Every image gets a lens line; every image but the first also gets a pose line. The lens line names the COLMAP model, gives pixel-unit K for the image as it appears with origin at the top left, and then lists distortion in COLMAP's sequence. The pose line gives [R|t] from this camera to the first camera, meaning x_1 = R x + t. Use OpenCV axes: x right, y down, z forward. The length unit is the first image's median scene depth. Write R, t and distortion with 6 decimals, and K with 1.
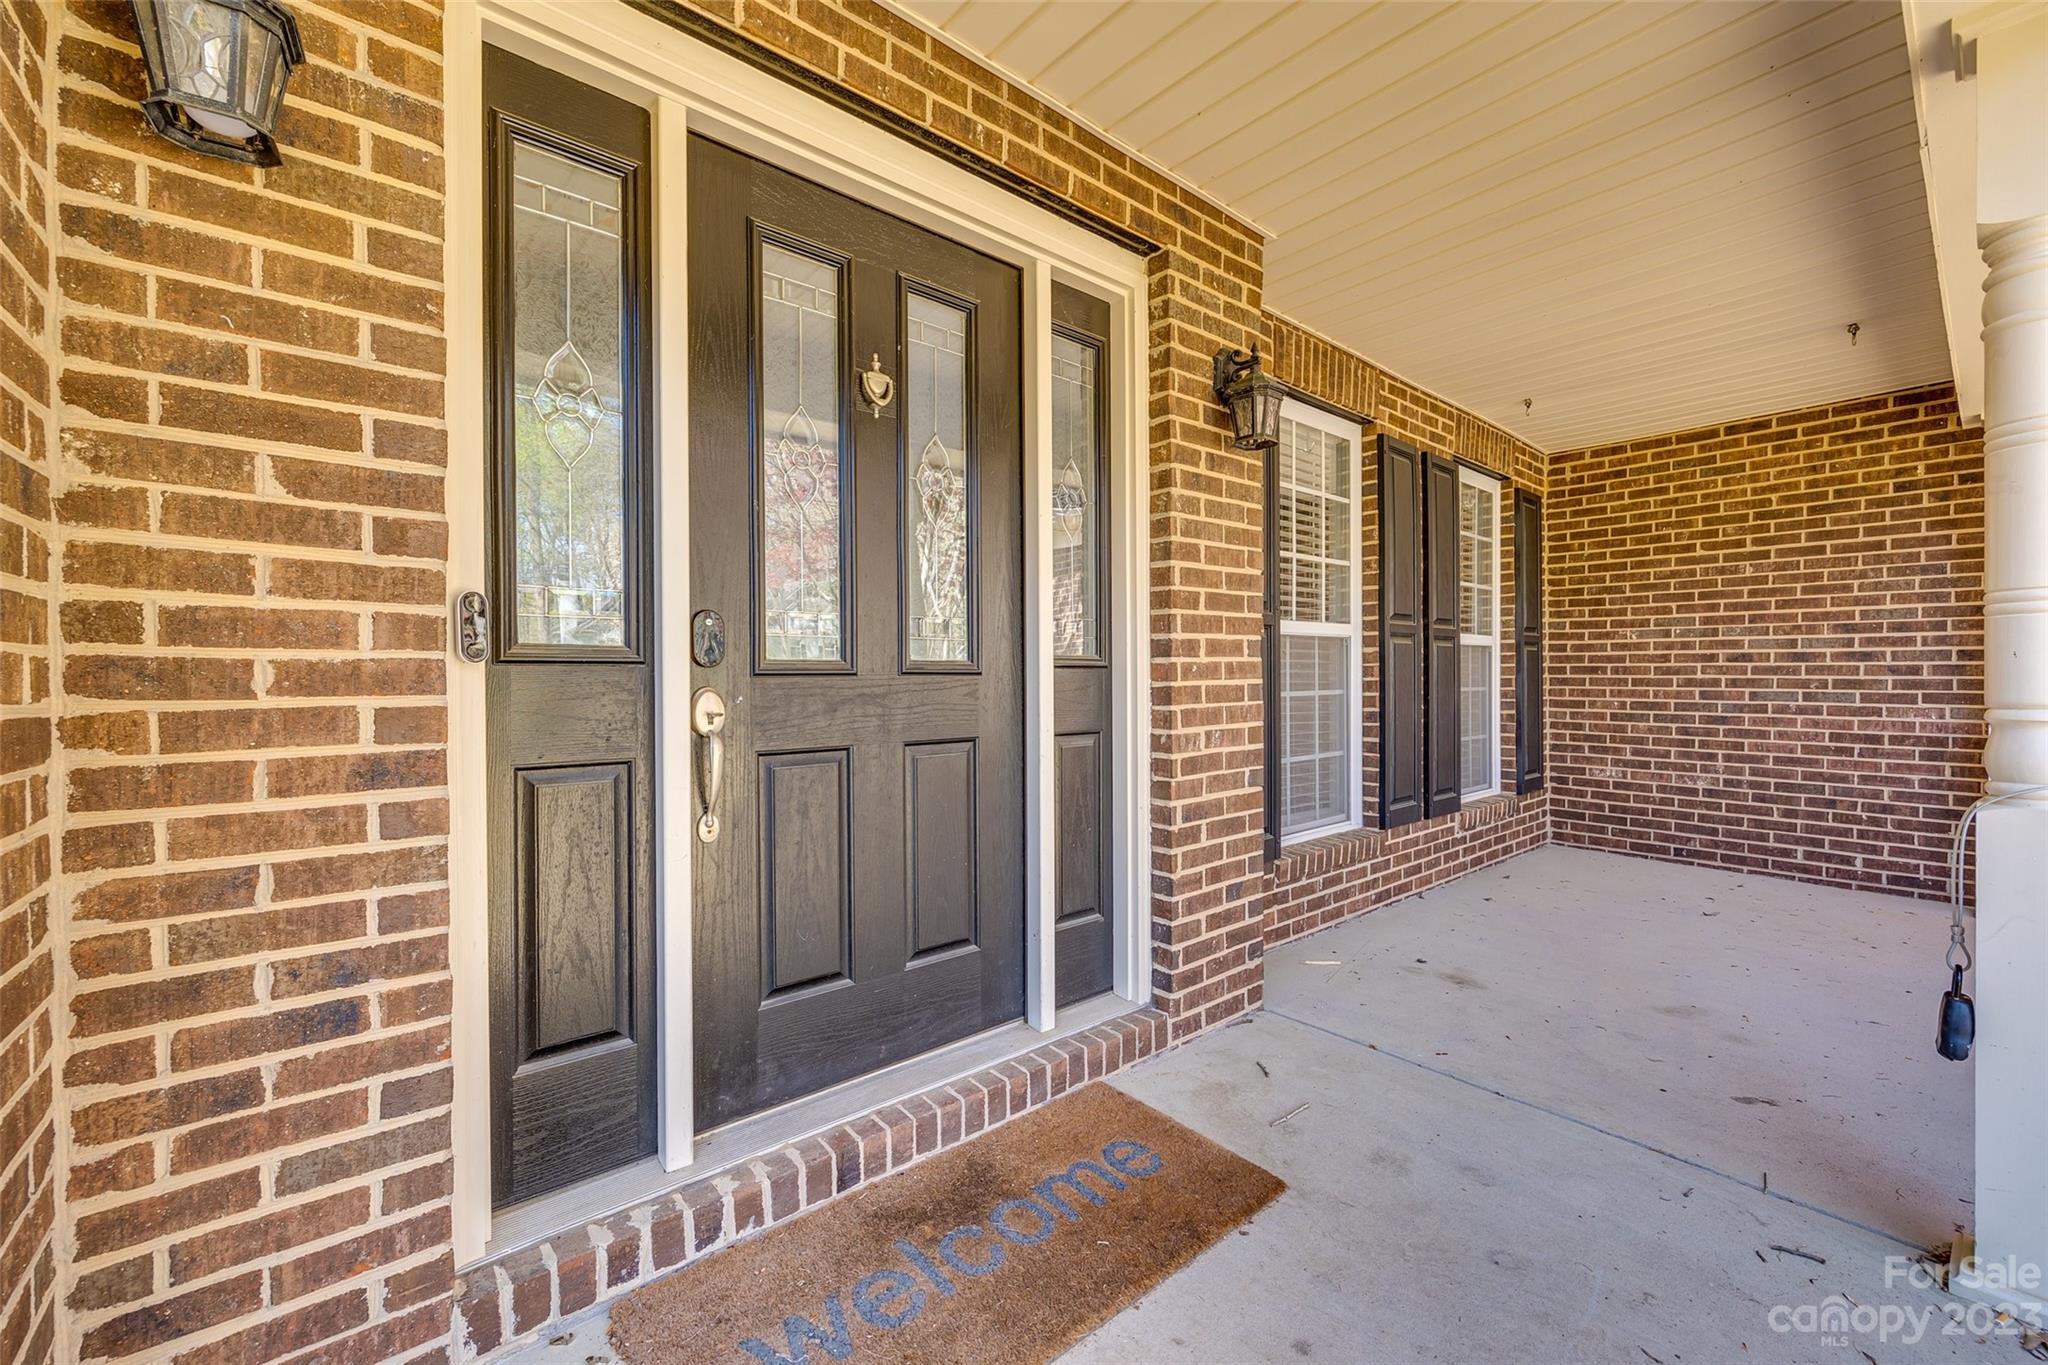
lens RADIAL K [[832.3, 0, 1020.5], [0, 832.3, 686.3], [0, 0, 1]] dist [-0.002512, -0.000049]
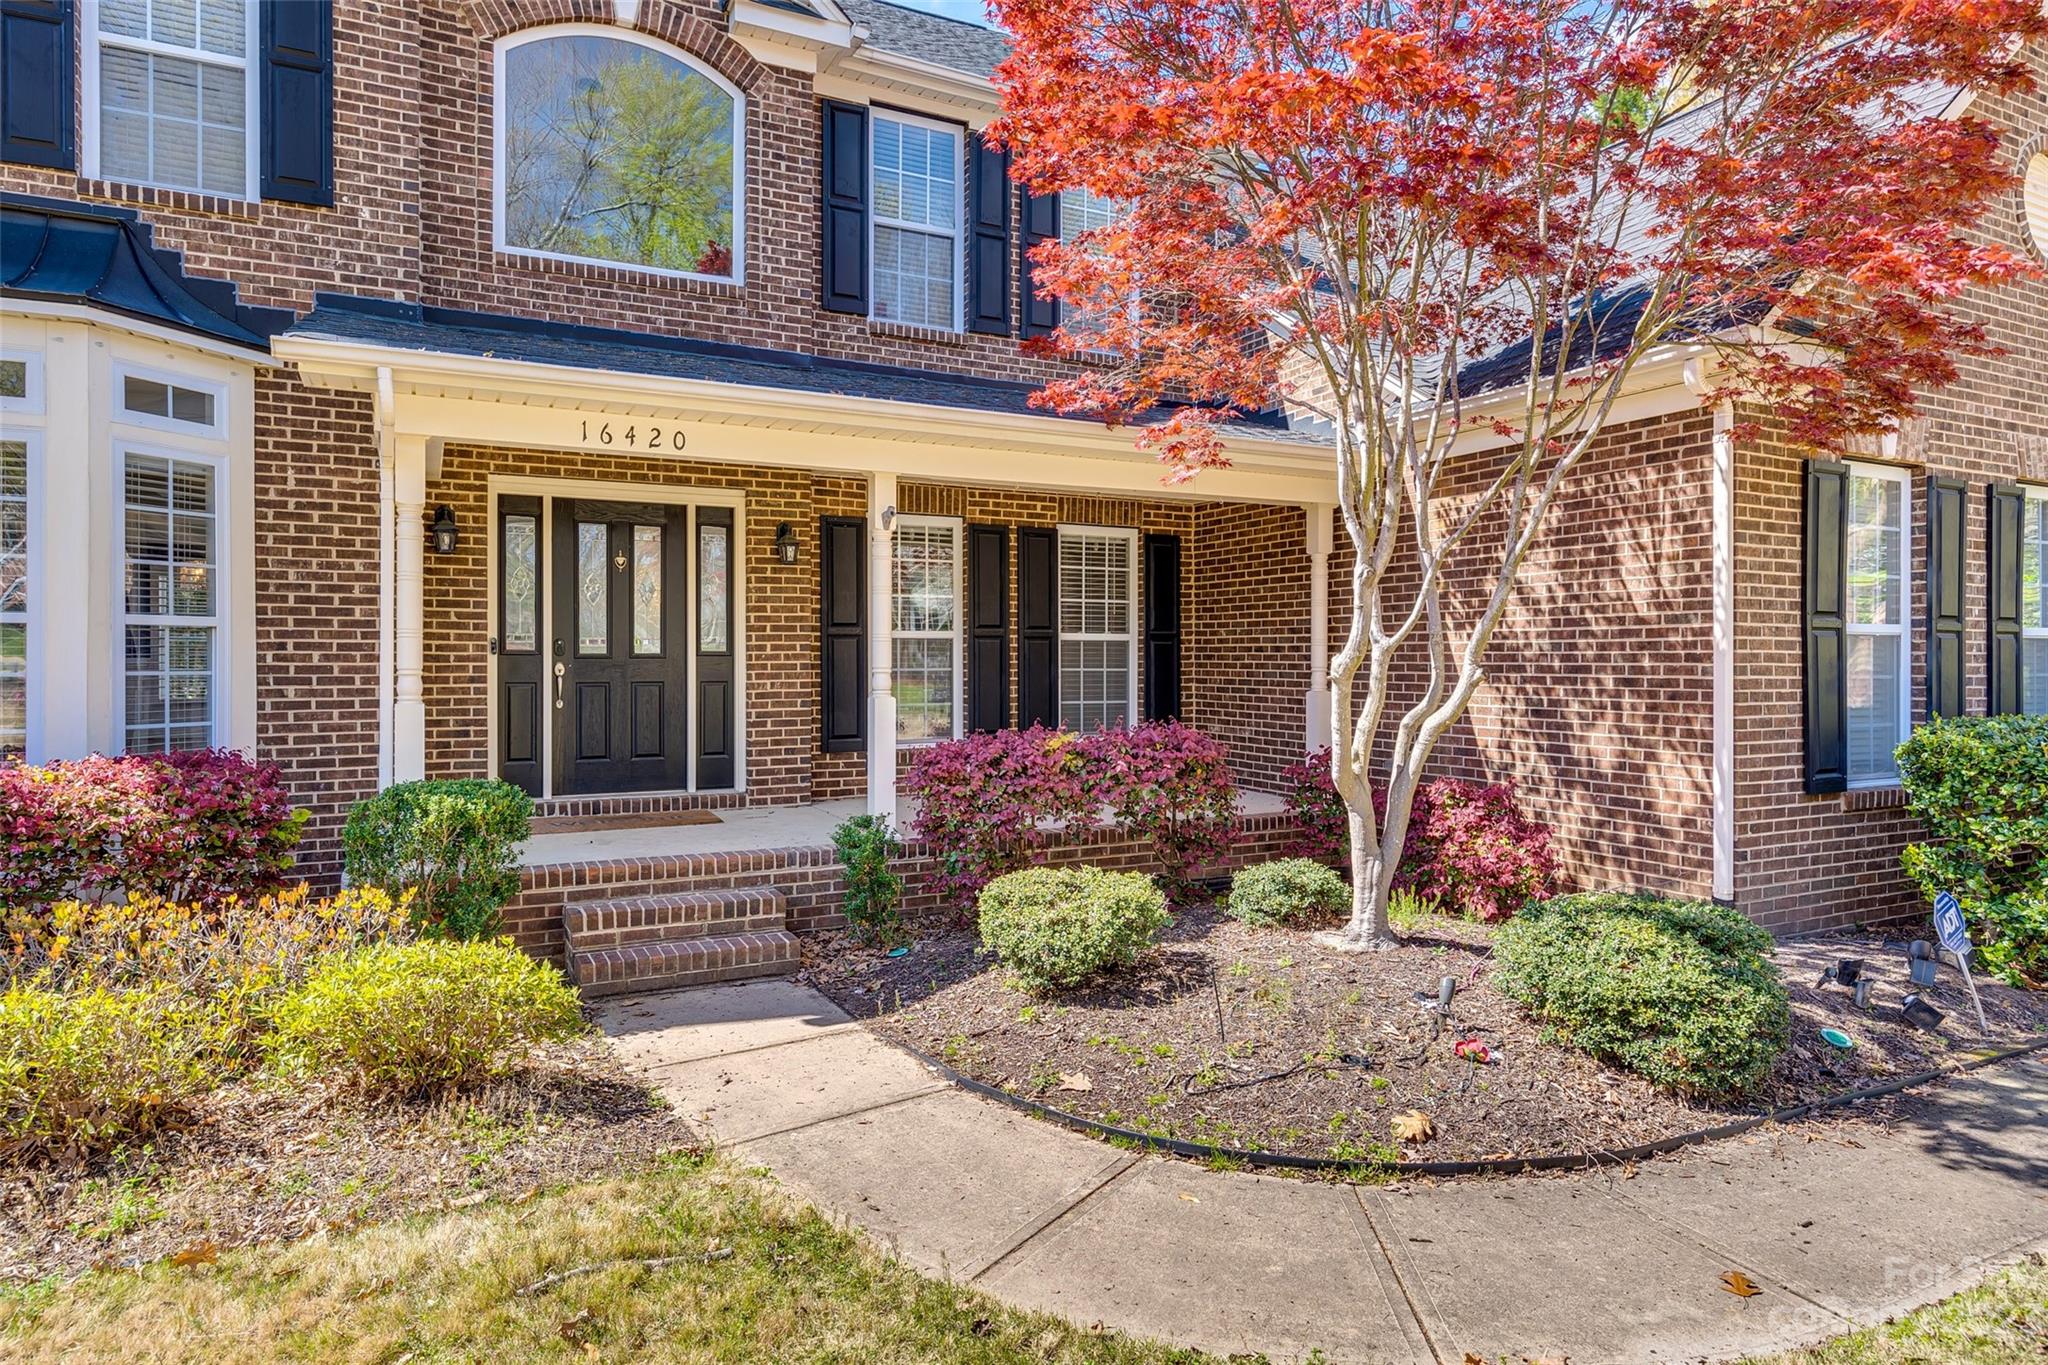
lens RADIAL K [[1189.5, 0, 1024.7], [0, 1189.5, 674.8], [0, 0, 1]] dist [-0.015032, 0.000792]
pose [[0.972263, 0.007138, -0.233783, 2.628057], [-0.007325, 0.999973, 0.000069, 0.040485], [0.233777, 0.001646, 0.972289, -3.288527]]
